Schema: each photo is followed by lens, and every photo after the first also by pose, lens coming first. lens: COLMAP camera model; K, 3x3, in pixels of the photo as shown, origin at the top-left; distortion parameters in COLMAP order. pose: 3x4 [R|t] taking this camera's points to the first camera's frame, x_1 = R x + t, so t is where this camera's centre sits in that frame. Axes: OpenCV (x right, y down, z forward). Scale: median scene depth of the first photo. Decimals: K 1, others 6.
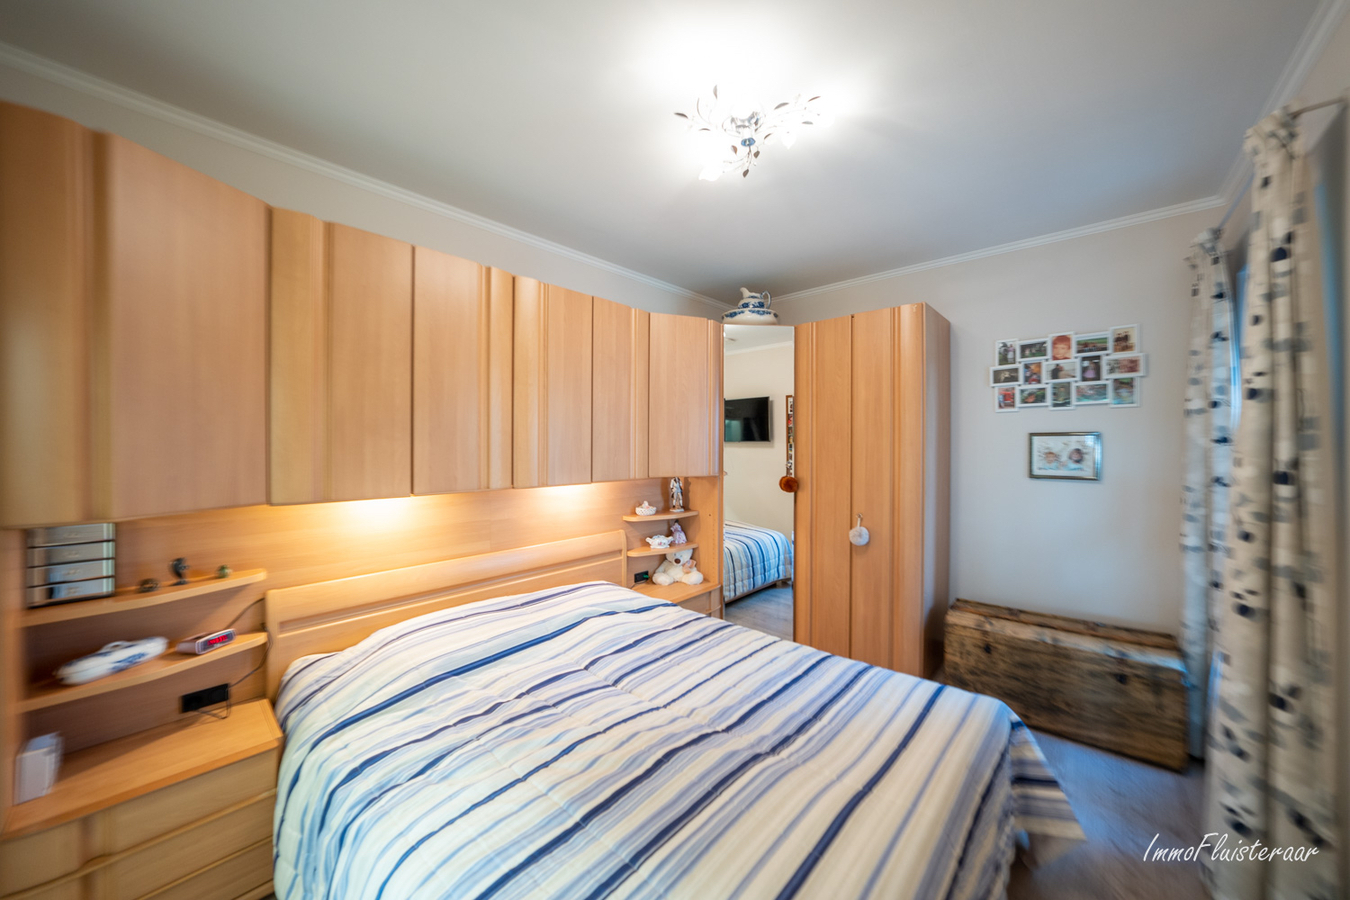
lens RADIAL K [[481.0, 0, 686.2], [0, 481.0, 449.7], [0, 0, 1]] dist [-0.002956, 0.000134]
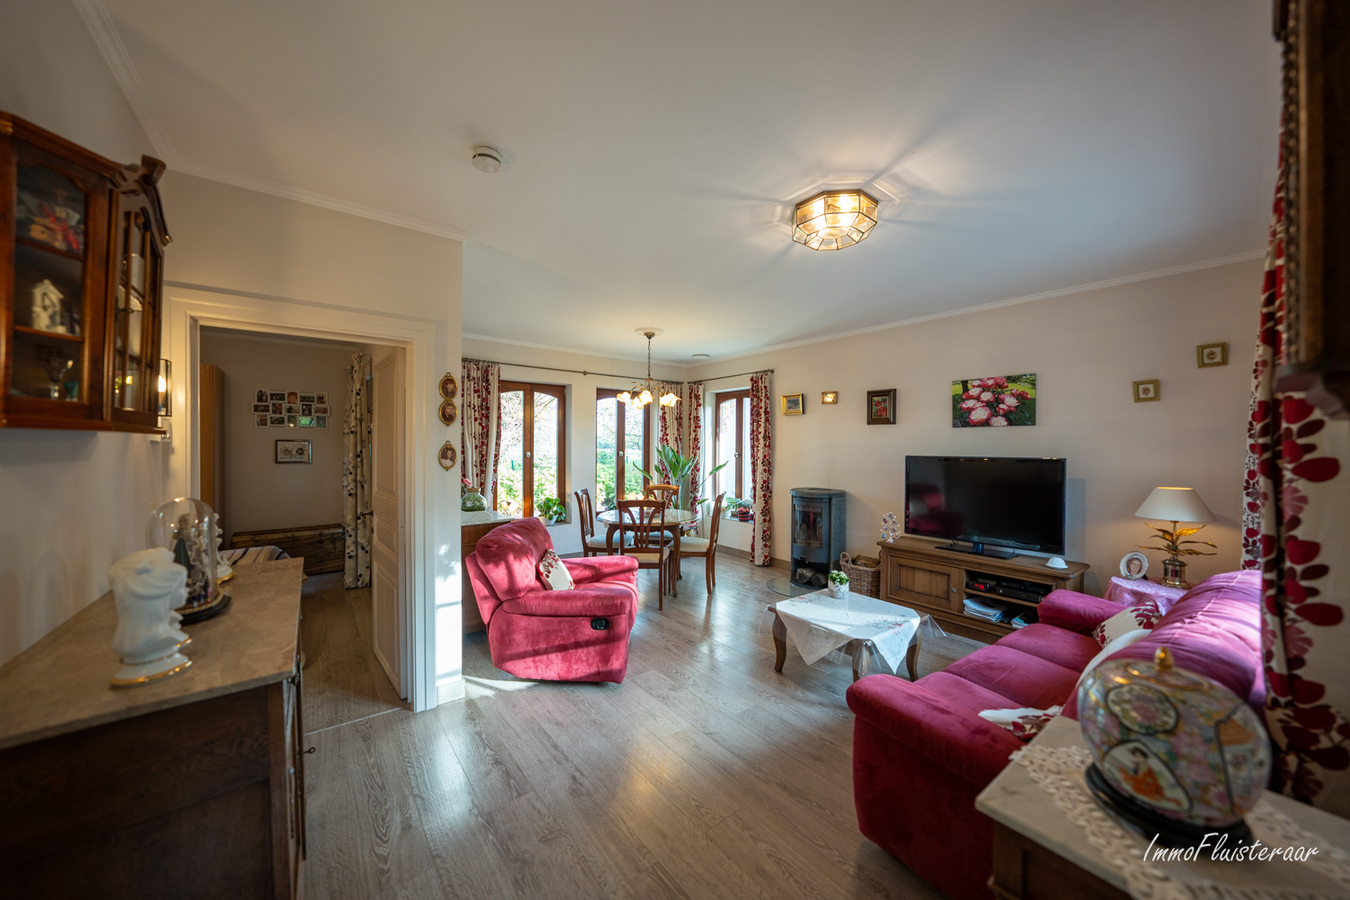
lens RADIAL K [[481.0, 0, 685.5], [0, 481.0, 448.8], [0, 0, 1]] dist [-0.002956, 0.000134]
pose [[0.201387, -0.008814, 0.979472, -0.922723], [0.005374, 0.999954, 0.007893, -0.005910], [-0.979497, 0.003674, 0.201425, -1.094594]]
